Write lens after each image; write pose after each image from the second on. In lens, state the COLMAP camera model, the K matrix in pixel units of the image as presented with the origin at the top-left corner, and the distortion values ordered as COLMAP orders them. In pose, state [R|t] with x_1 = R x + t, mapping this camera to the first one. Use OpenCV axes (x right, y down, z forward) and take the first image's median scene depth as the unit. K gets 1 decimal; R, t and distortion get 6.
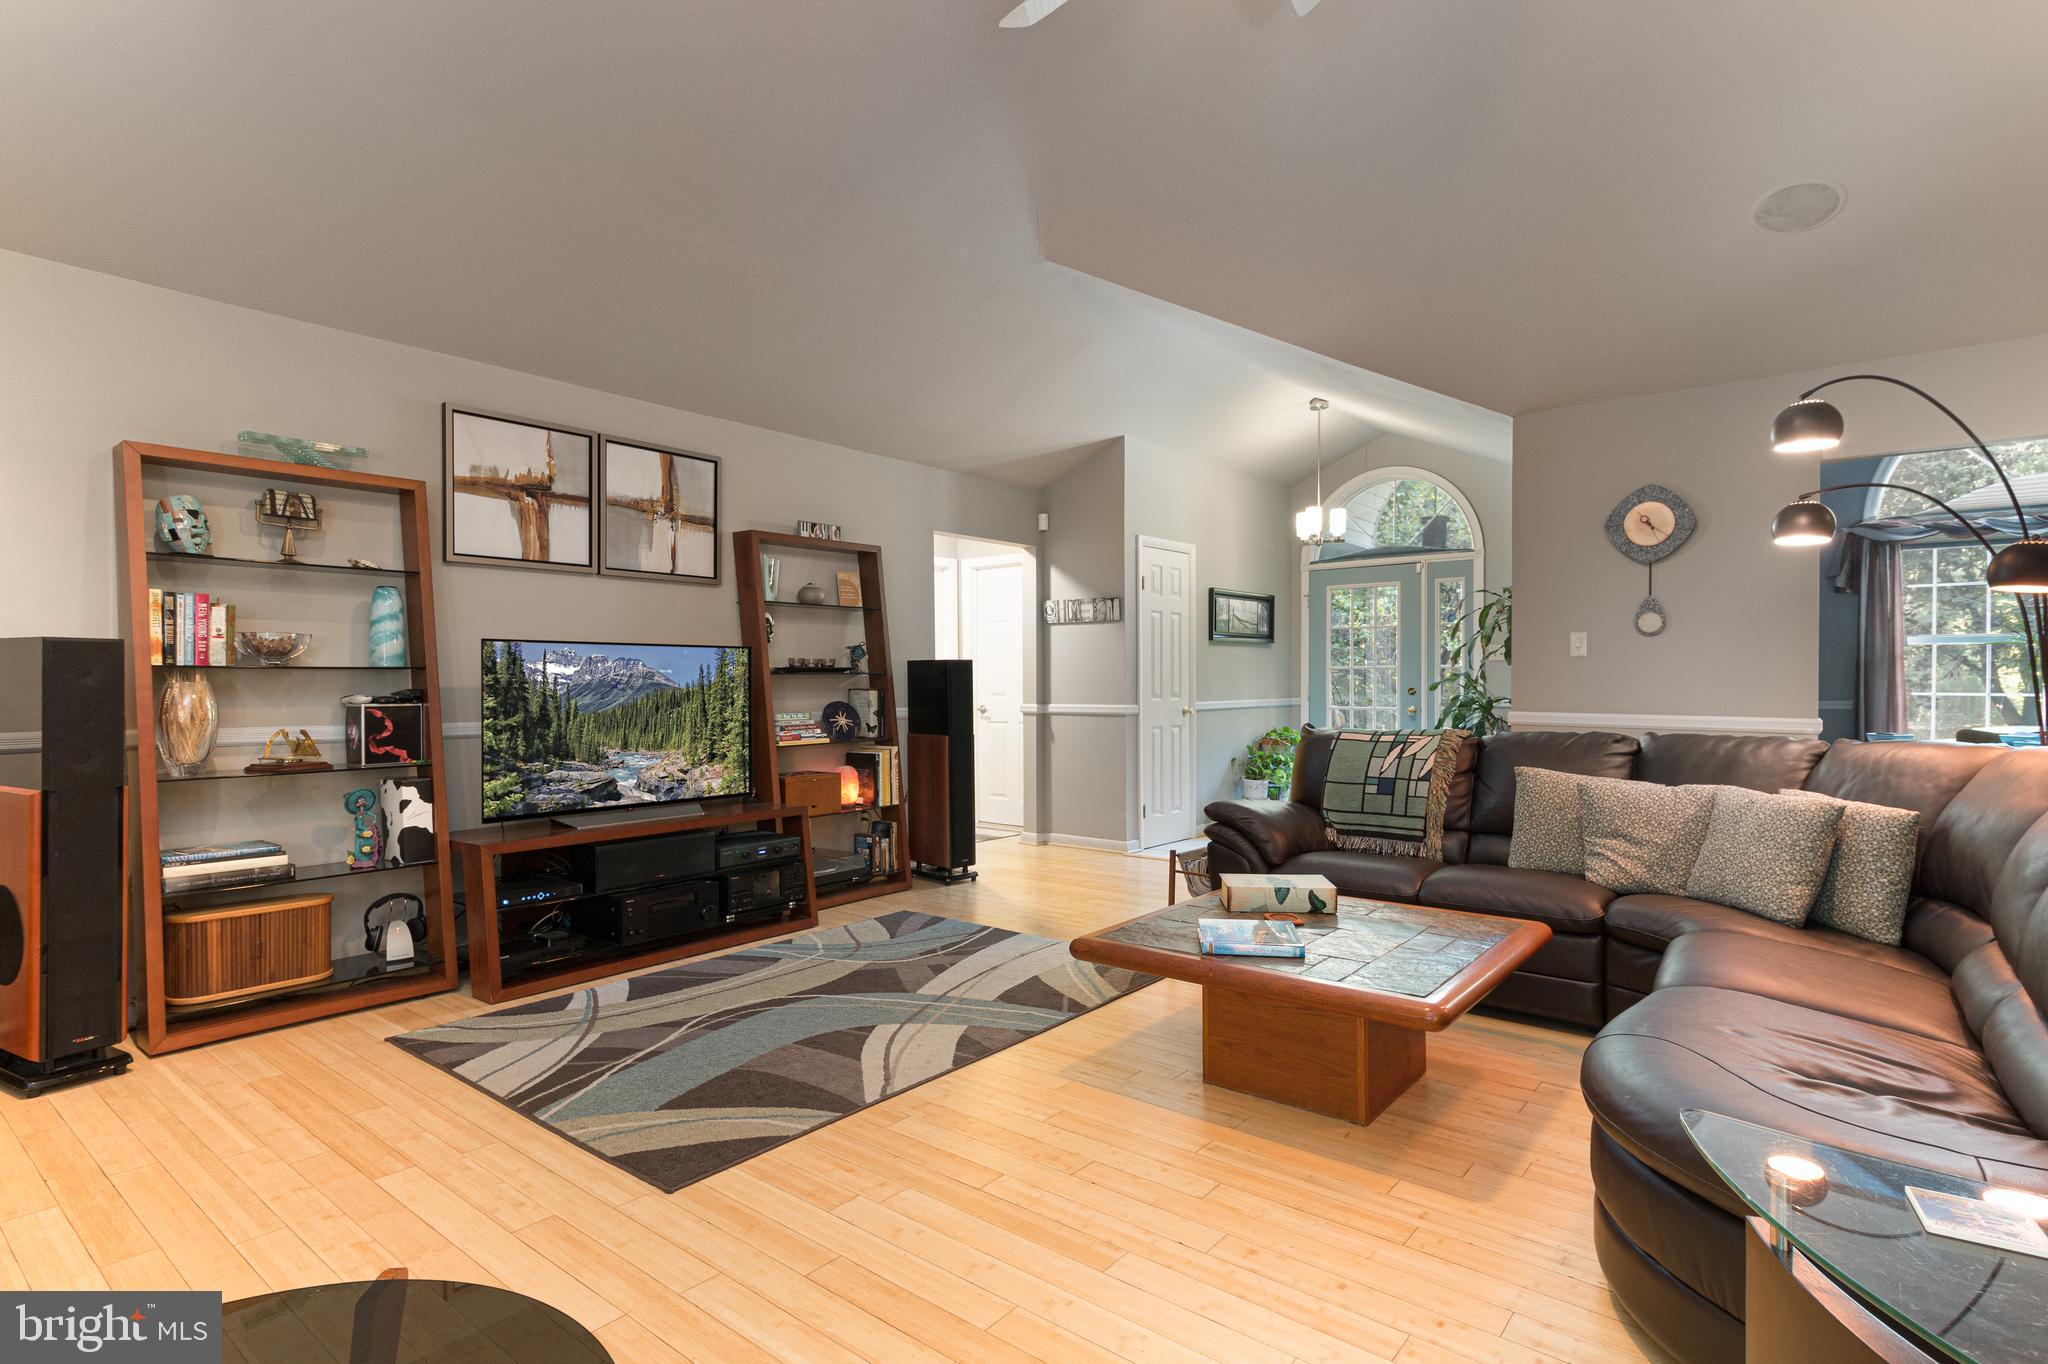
lens RADIAL K [[1047.2, 0, 1024.0], [0, 1047.2, 682.0], [0, 0, 1]] dist [0.000029, -0.000012]
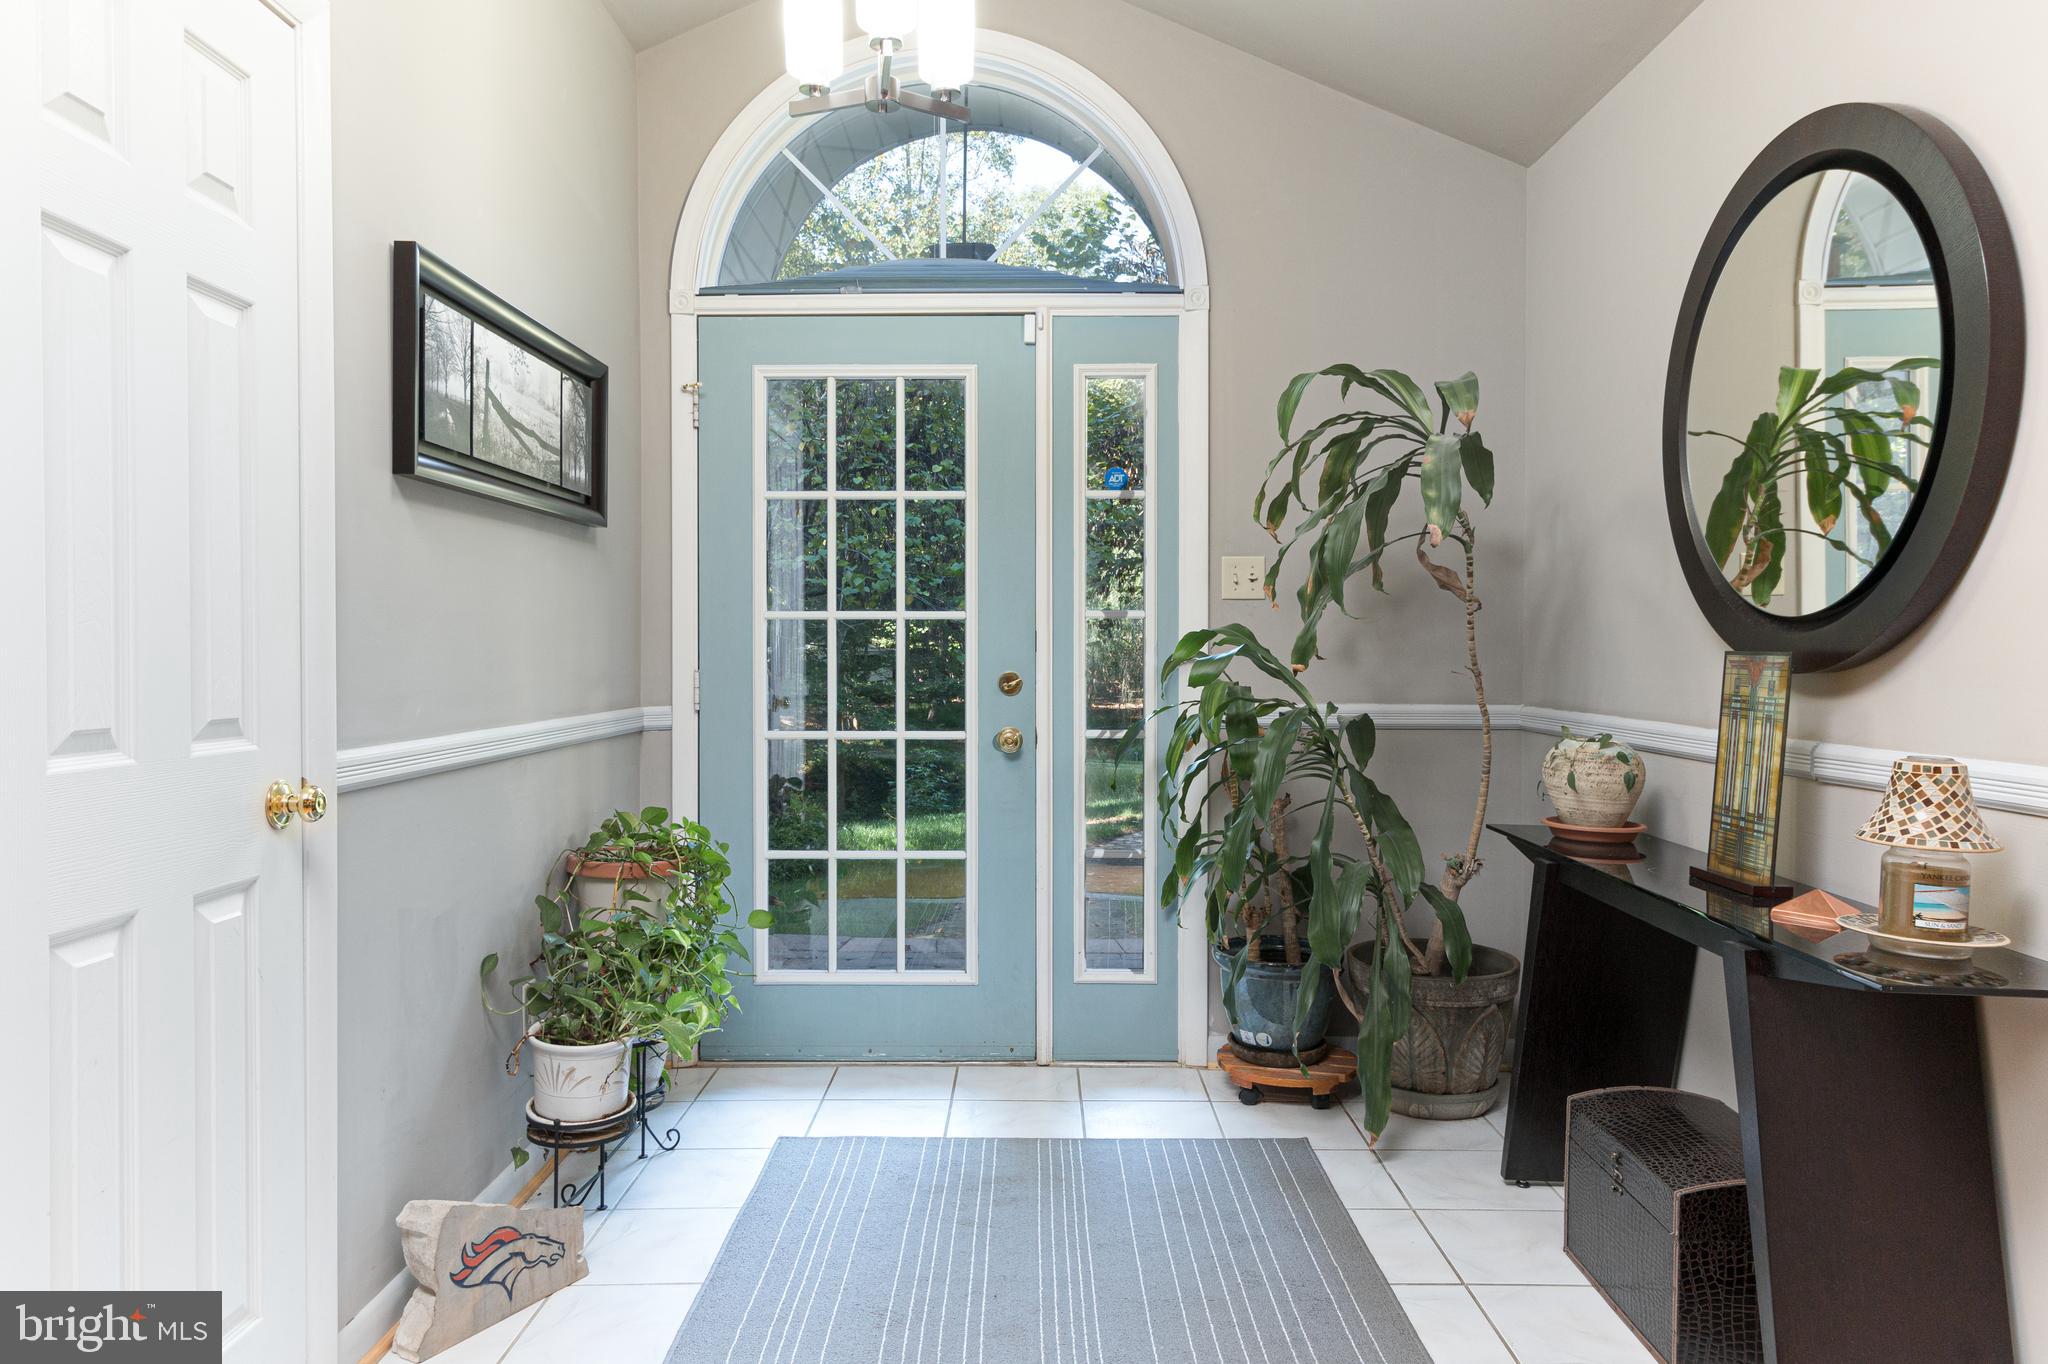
lens RADIAL K [[1361.7, 0, 1021.1], [0, 1361.7, 648.6], [0, 0, 1]] dist [-0.001622, -0.000451]
pose [[0.779022, 0.012071, 0.626881, 0.091693], [-0.006982, 0.999920, -0.010579, 0.001245], [-0.626958, 0.003864, 0.779043, 0.644034]]
